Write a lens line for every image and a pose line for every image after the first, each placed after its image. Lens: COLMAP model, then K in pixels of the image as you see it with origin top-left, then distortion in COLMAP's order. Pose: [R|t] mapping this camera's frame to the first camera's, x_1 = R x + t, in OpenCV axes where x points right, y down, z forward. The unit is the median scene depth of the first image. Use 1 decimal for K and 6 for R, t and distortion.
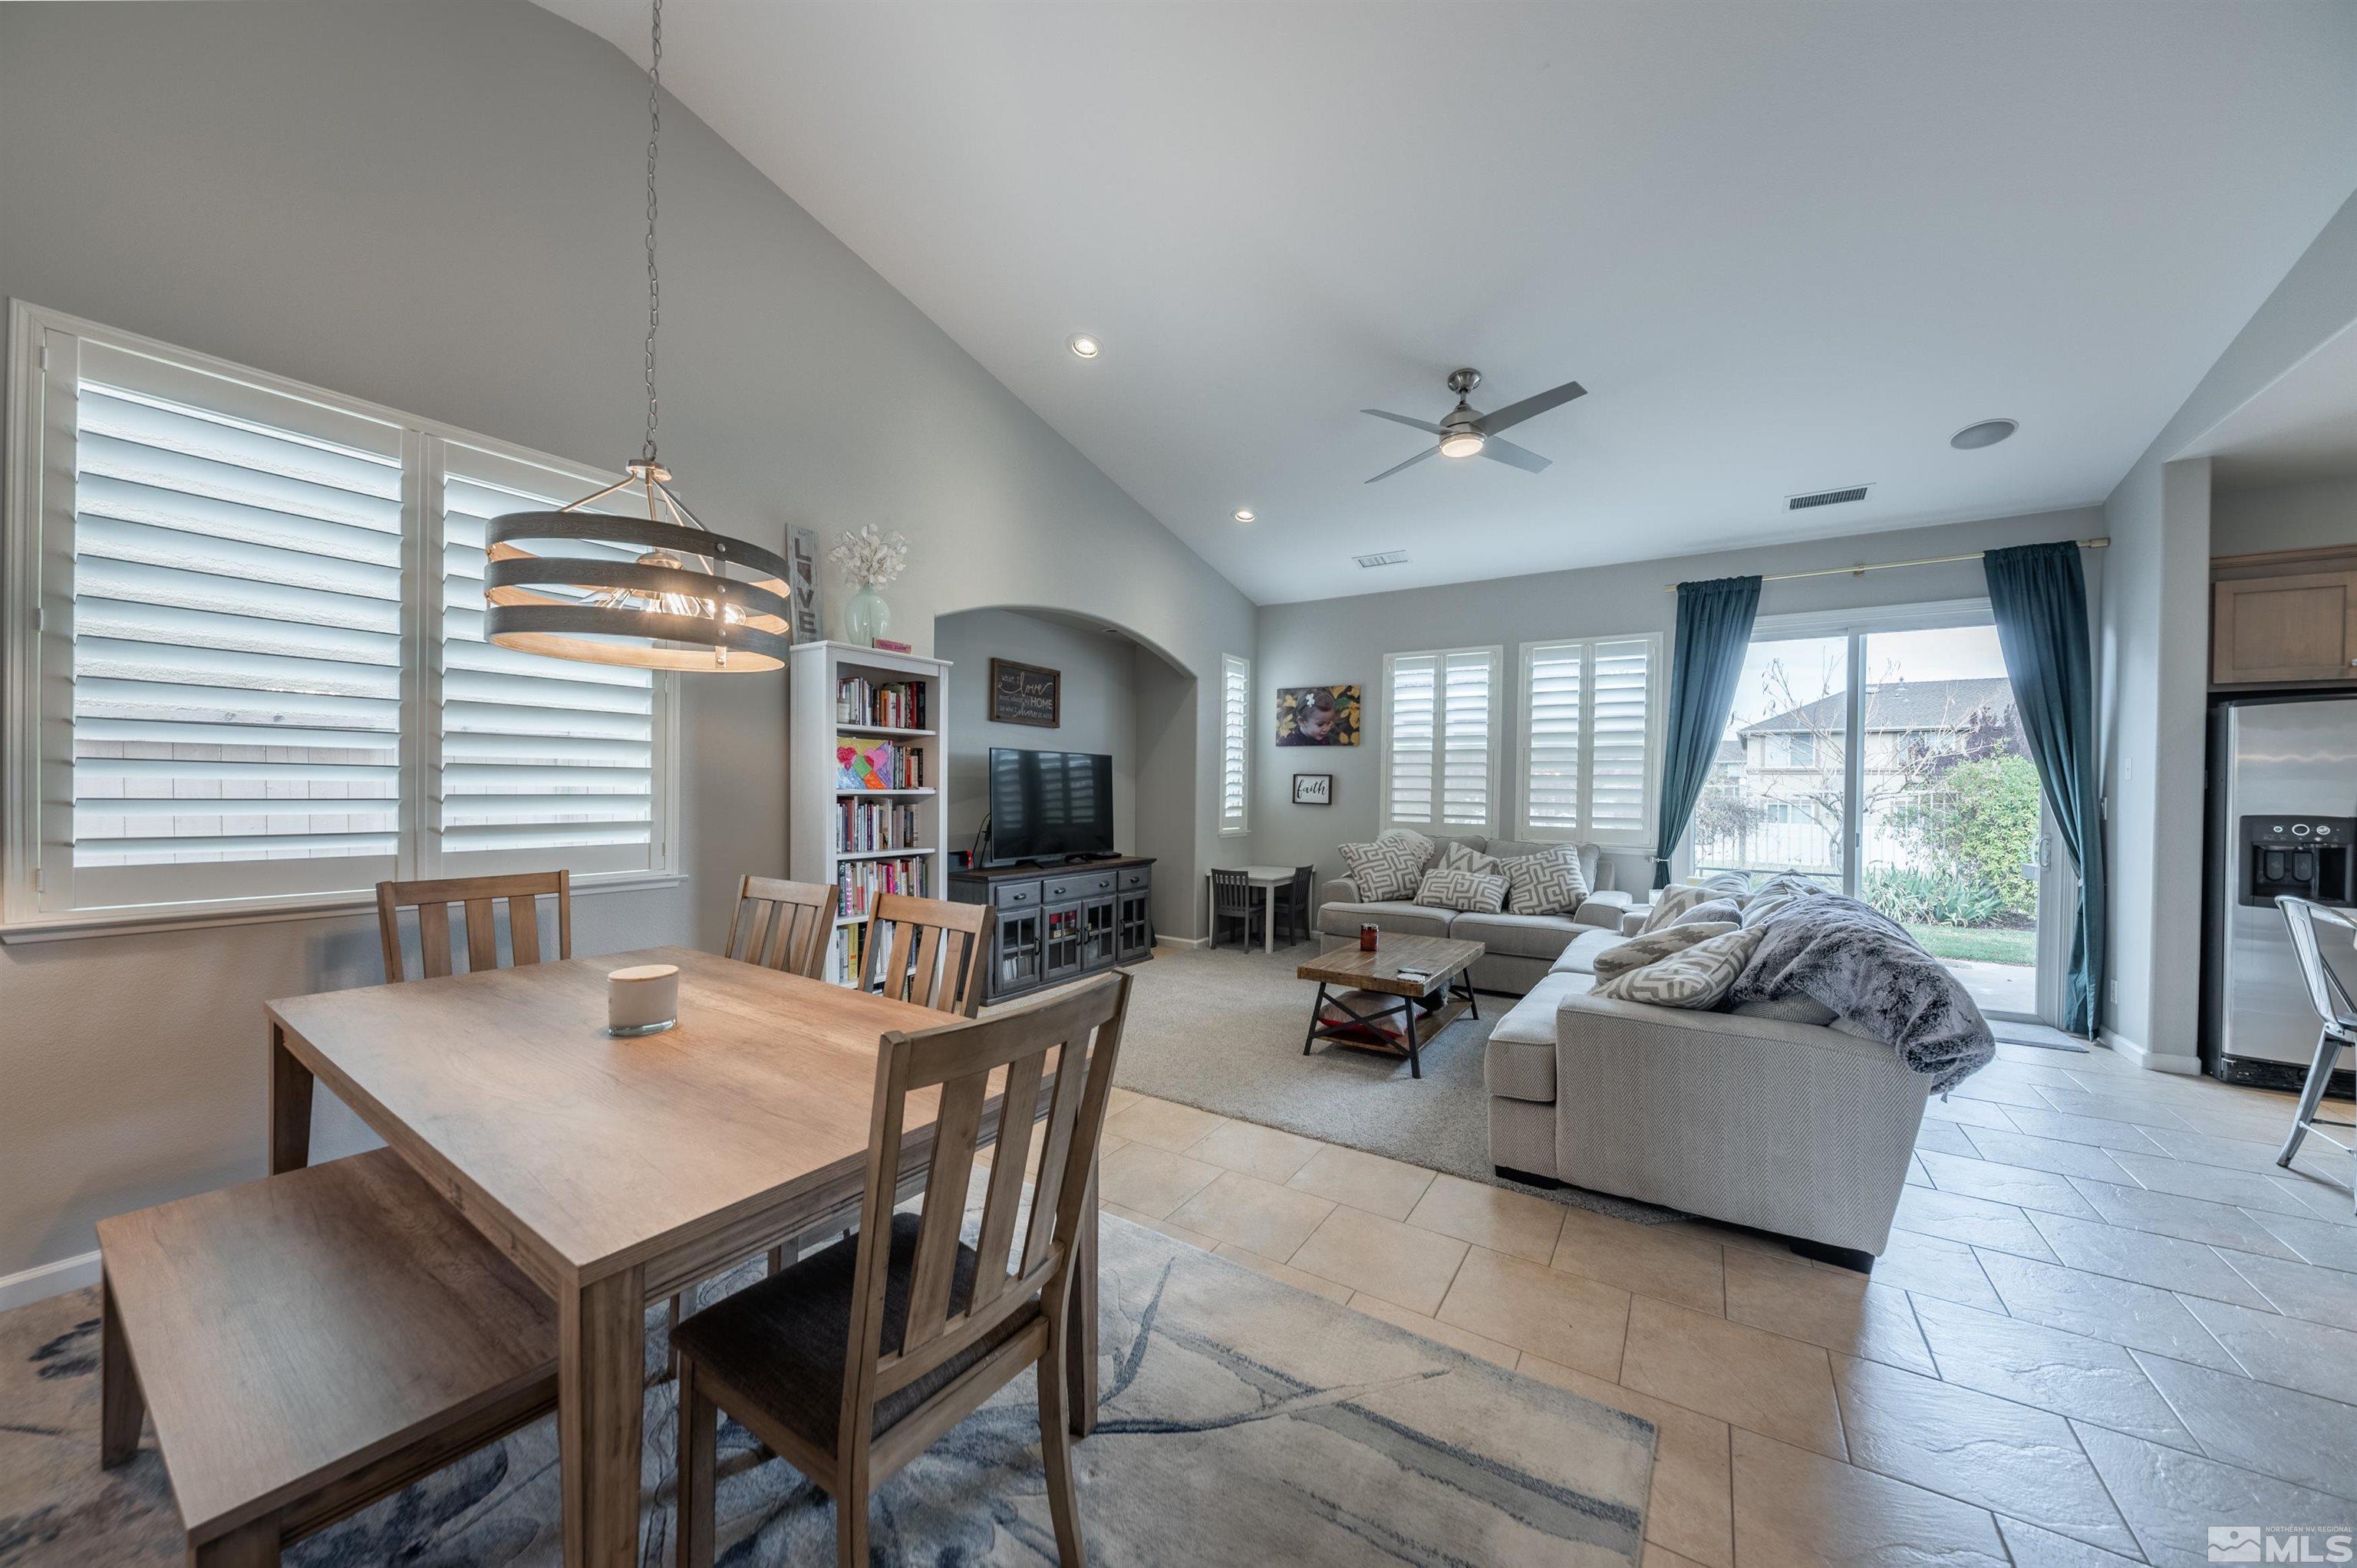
lens RADIAL K [[812.0, 0, 1173.4], [0, 812.0, 796.1], [0, 0, 1]] dist [0.002869, -0.005068]
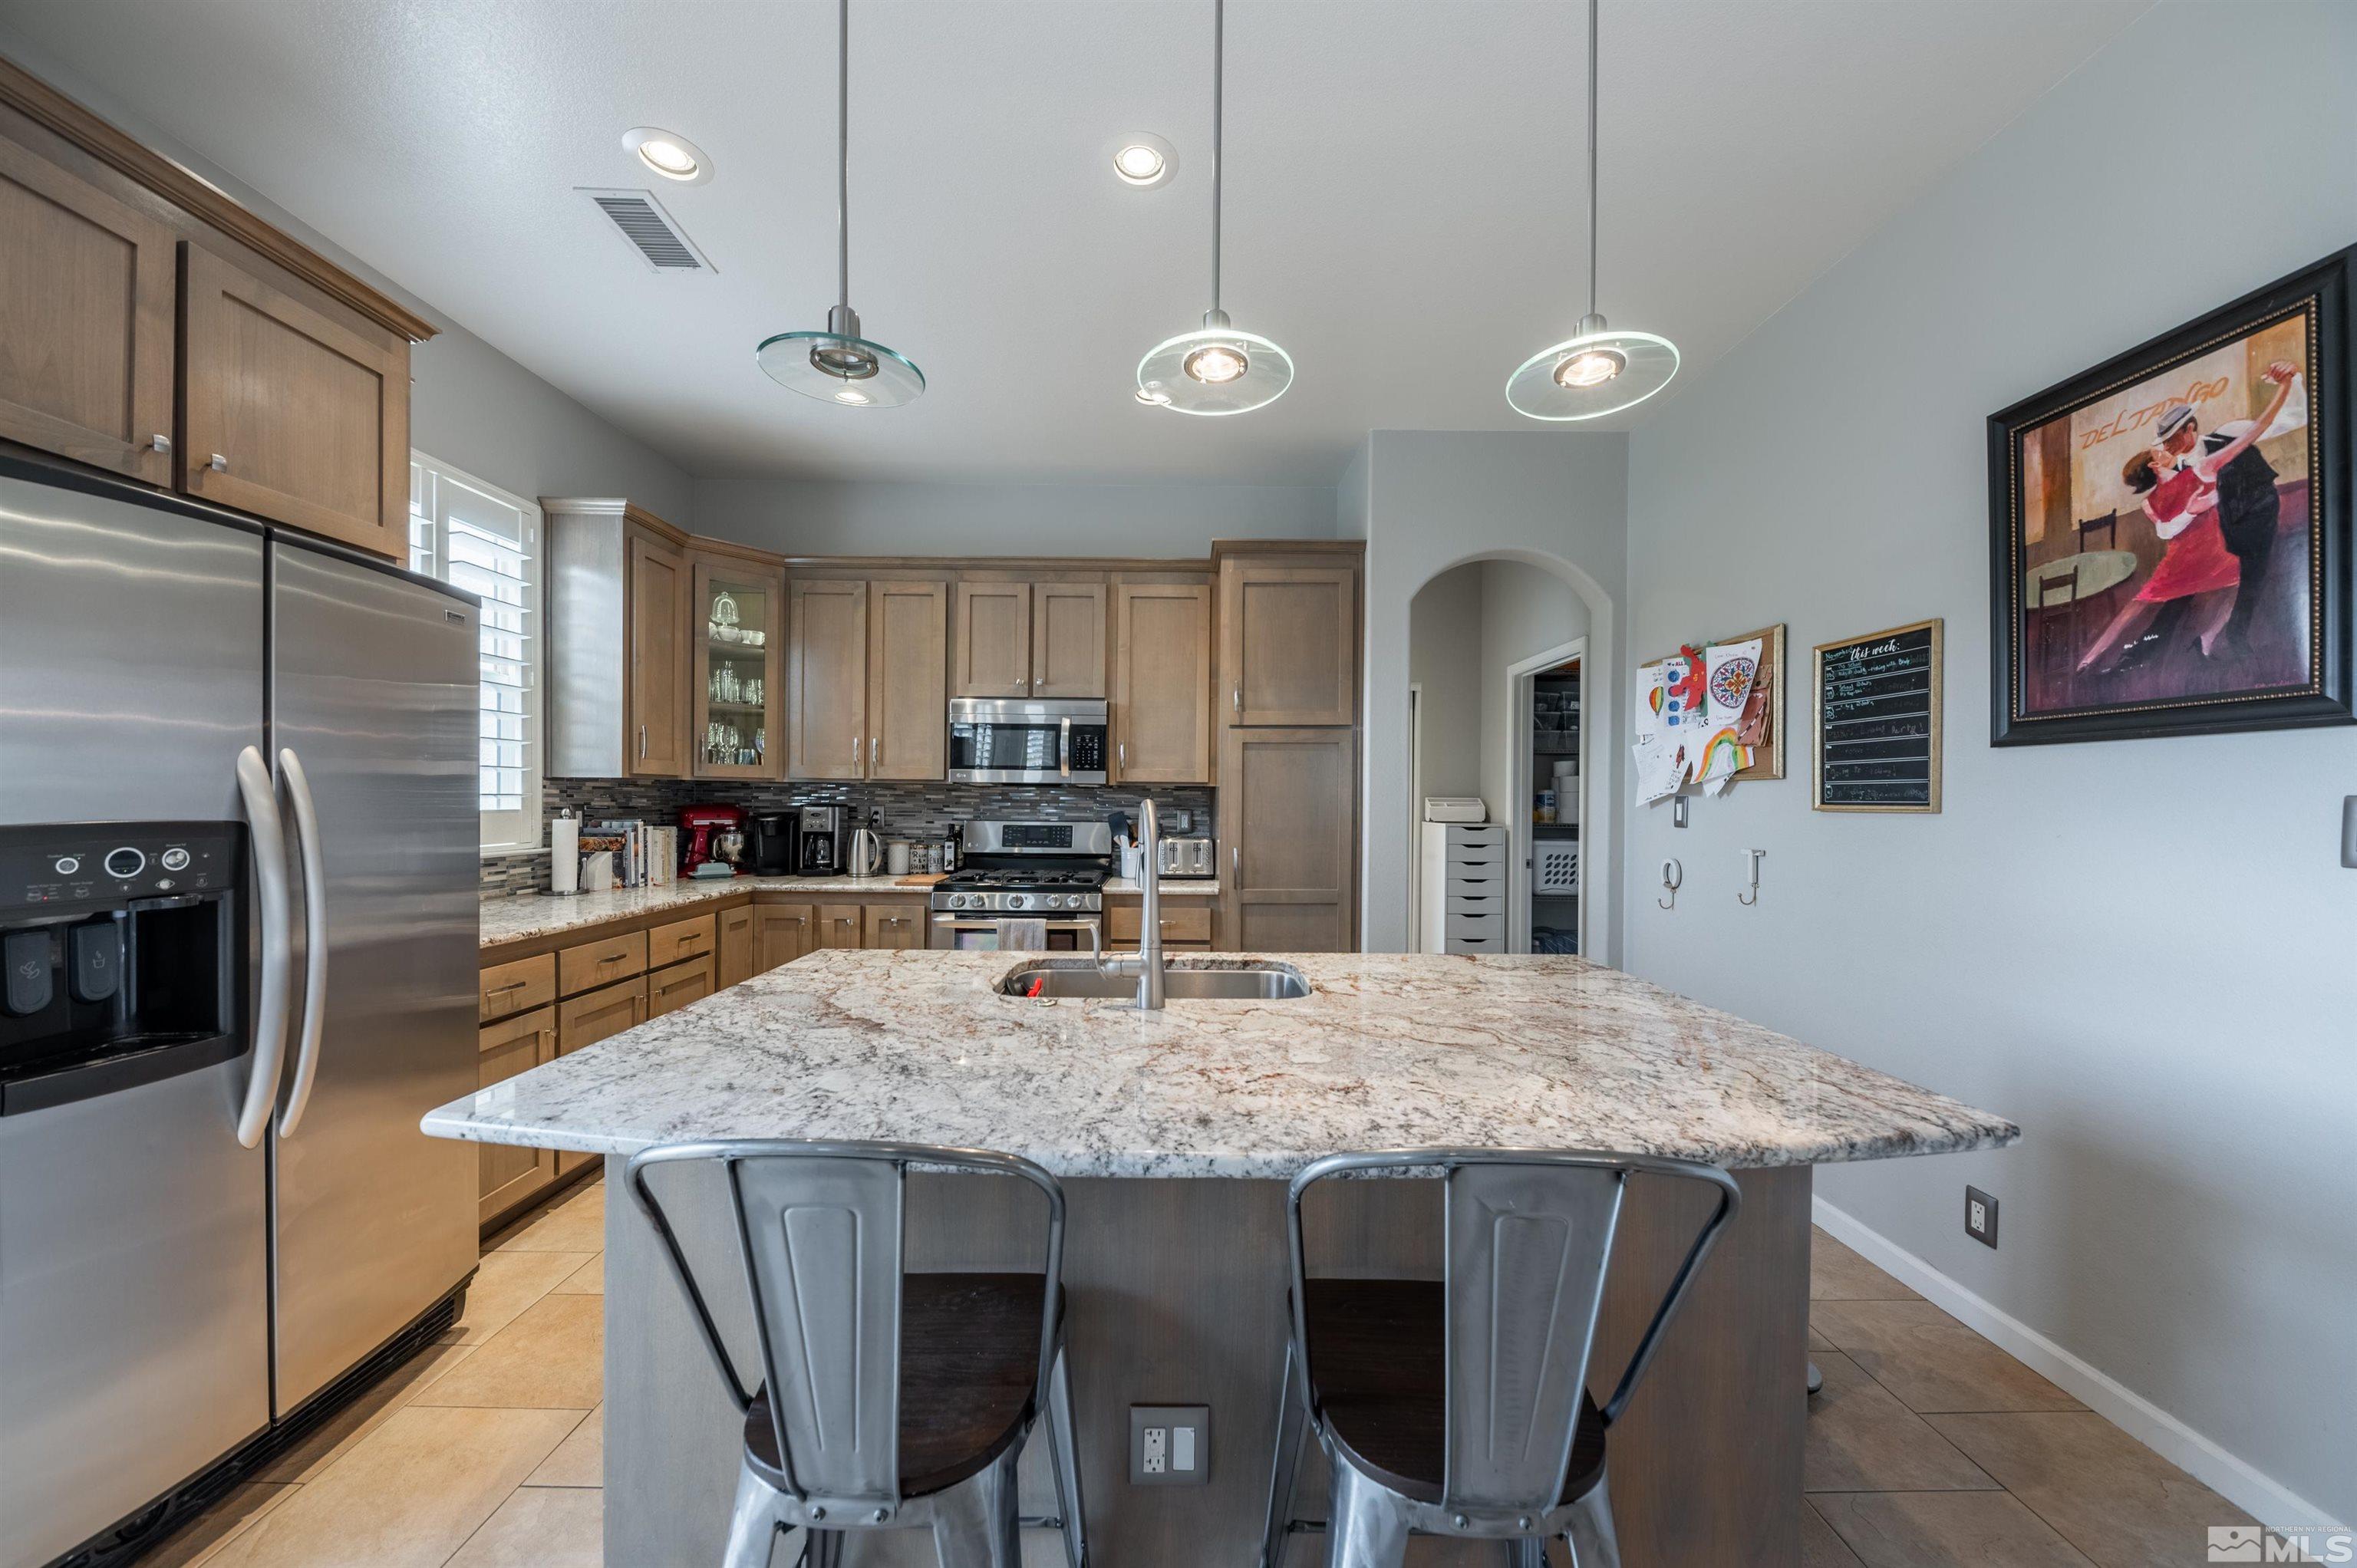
lens RADIAL K [[822.7, 0, 1183.6], [0, 822.7, 800.1], [0, 0, 1]] dist [0.008852, -0.005403]
pose [[-0.555586, -0.020537, 0.831205, 0.533784], [-0.009235, 0.999786, 0.018530, 0.002196], [-0.831408, 0.002619, -0.555657, 0.512194]]
